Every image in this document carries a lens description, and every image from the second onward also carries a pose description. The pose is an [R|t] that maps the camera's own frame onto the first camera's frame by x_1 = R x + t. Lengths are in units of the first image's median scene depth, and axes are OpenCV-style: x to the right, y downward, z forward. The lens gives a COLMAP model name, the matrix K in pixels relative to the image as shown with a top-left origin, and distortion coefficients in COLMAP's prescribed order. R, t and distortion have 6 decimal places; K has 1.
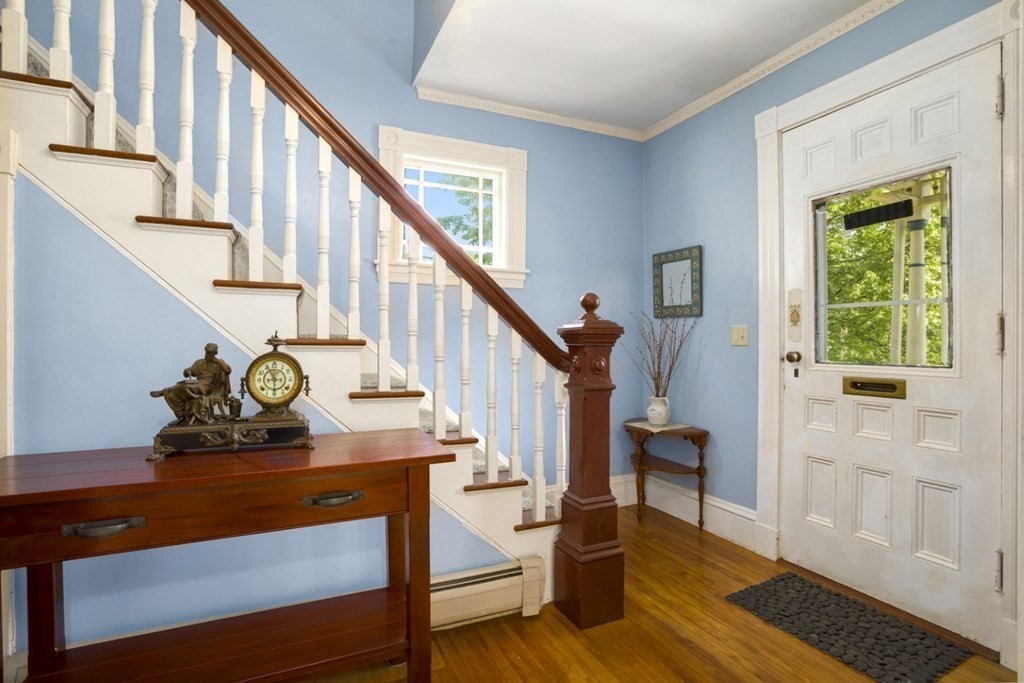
lens RADIAL K [[493.9, 0, 513.3], [0, 493.9, 340.2], [0, 0, 1]] dist [0.001547, 0.000477]
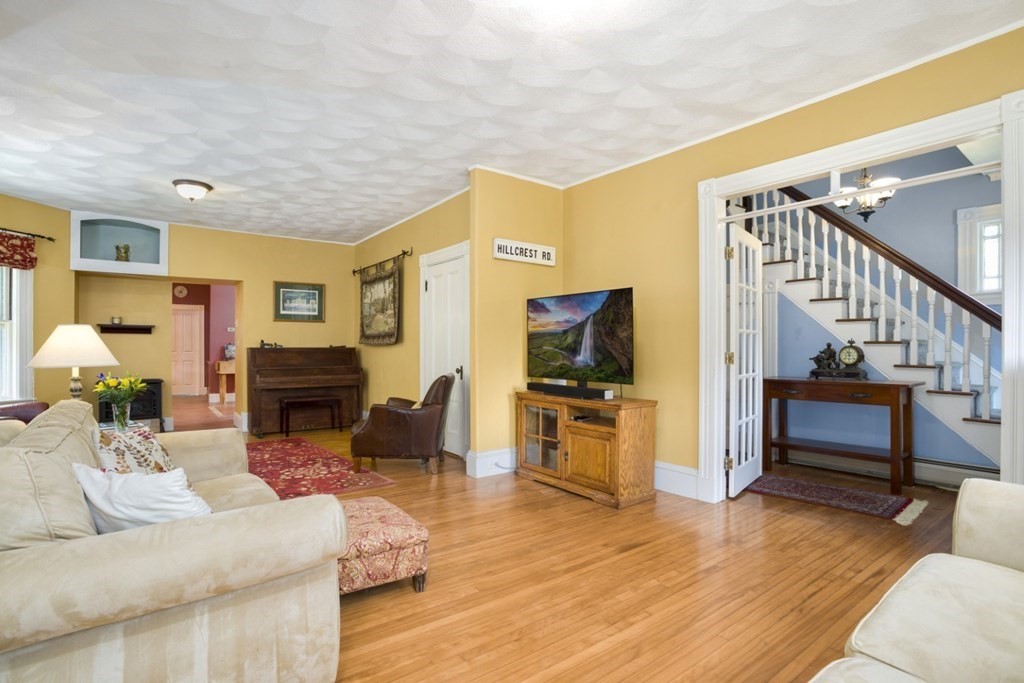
lens RADIAL K [[493.9, 0, 511.9], [0, 493.9, 343.3], [0, 0, 1]] dist [0.001547, 0.000477]
pose [[0.249547, -0.010125, -0.968310, 1.731305], [0.005573, 0.999944, -0.009020, 0.023673], [0.968347, -0.003146, 0.249589, -1.533826]]
